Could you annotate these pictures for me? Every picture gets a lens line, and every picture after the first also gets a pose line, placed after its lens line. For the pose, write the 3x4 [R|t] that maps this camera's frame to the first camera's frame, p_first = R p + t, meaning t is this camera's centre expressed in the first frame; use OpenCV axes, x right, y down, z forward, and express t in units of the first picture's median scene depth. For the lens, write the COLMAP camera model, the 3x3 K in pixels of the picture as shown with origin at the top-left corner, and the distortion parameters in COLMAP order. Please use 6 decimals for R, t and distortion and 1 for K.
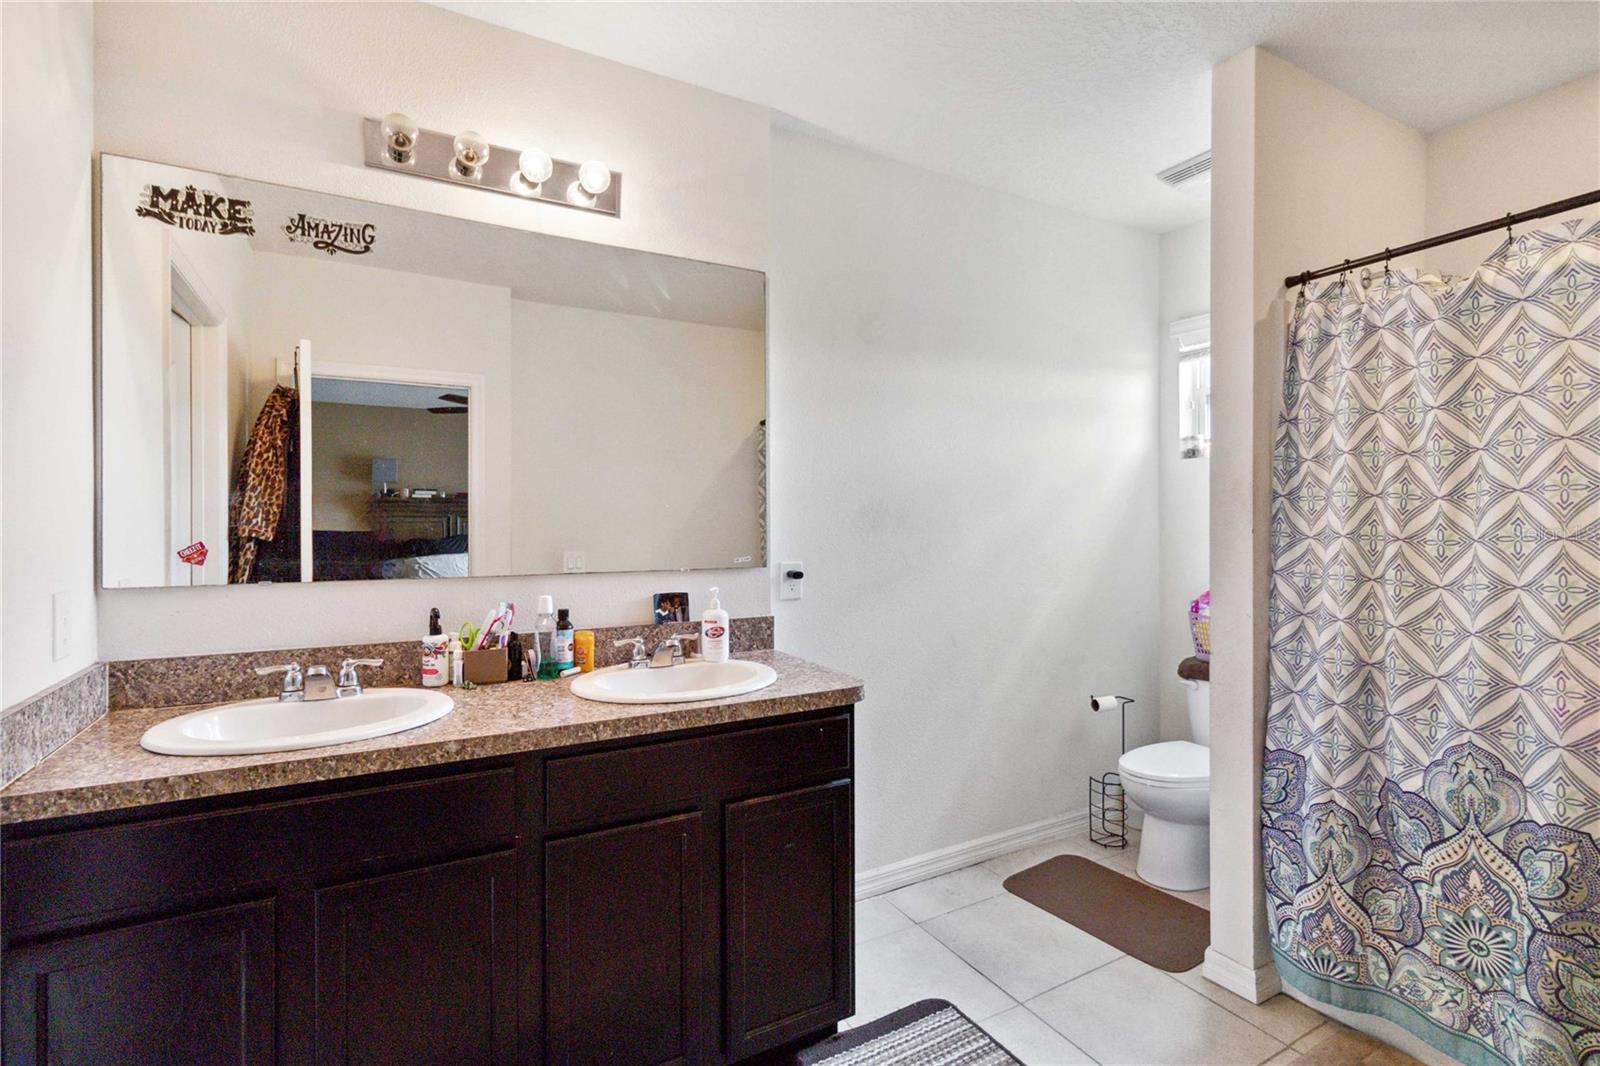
lens RADIAL K [[738.0, 0, 801.6], [0, 738.0, 527.4], [0, 0, 1]] dist [0.000164, -0.000030]
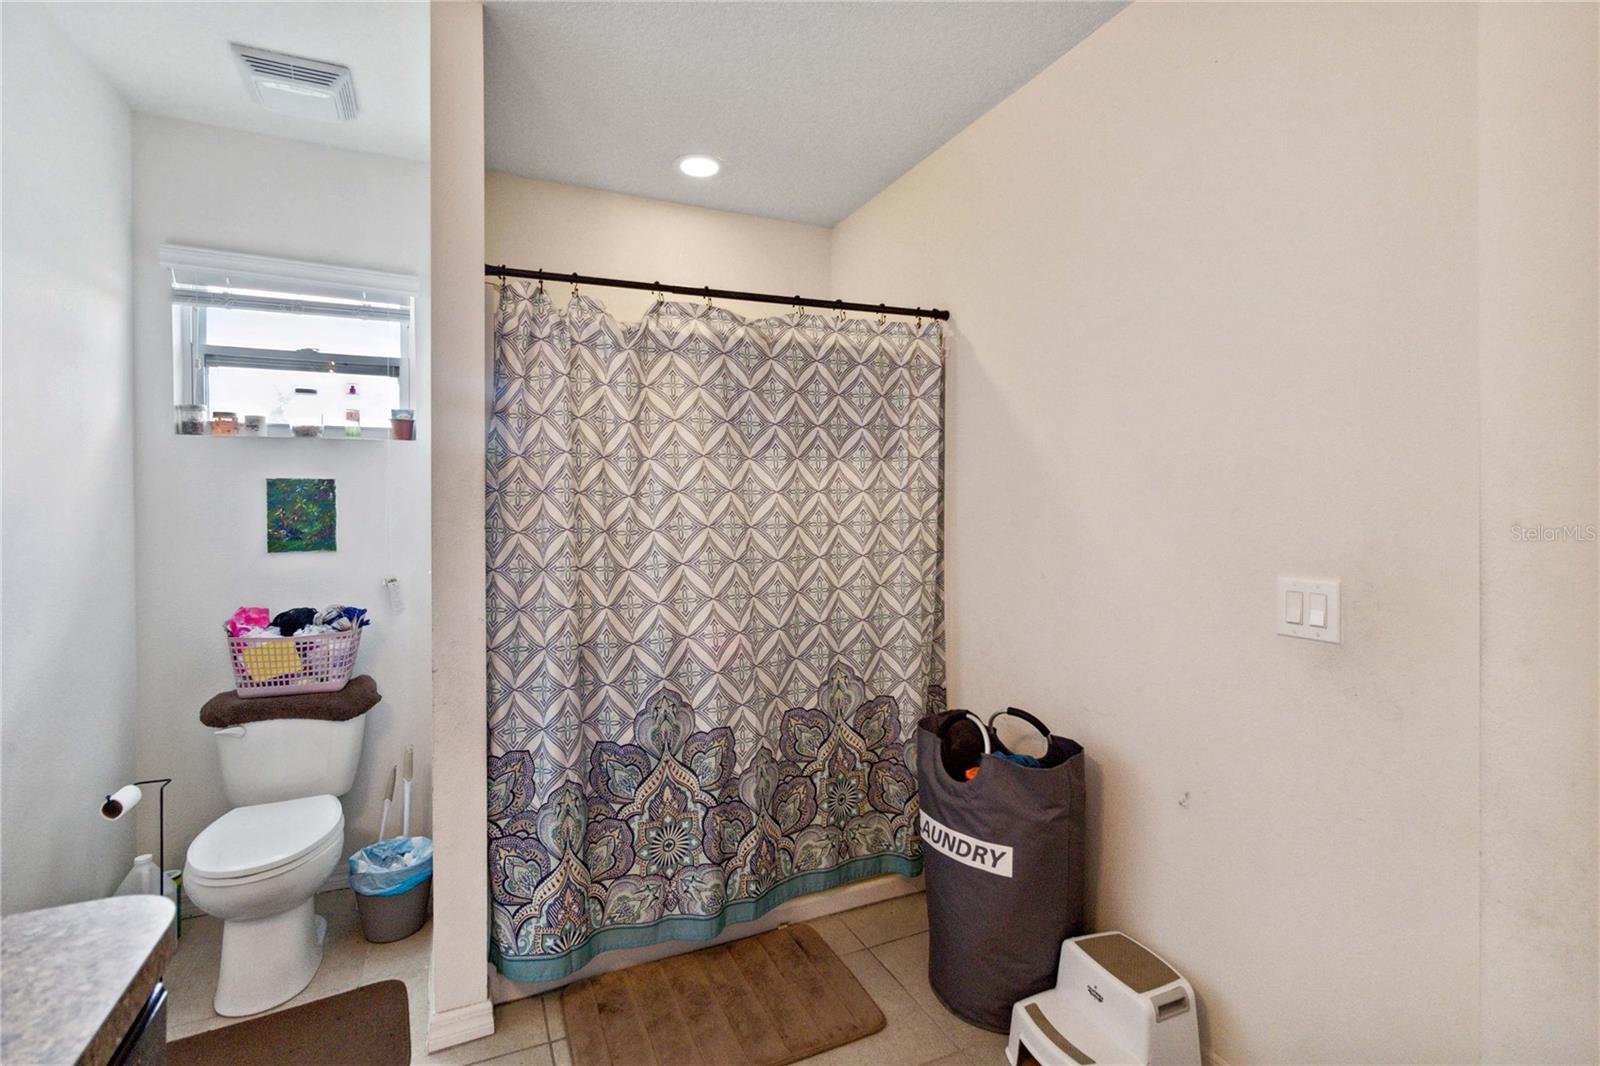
lens RADIAL K [[738.0, 0, 801.6], [0, 738.0, 516.7], [0, 0, 1]] dist [0.000164, -0.000030]
pose [[0.082270, -0.009037, 0.996569, -0.327416], [0.016533, 0.999834, 0.007702, -0.010769], [-0.996473, 0.015842, 0.082405, 0.619828]]
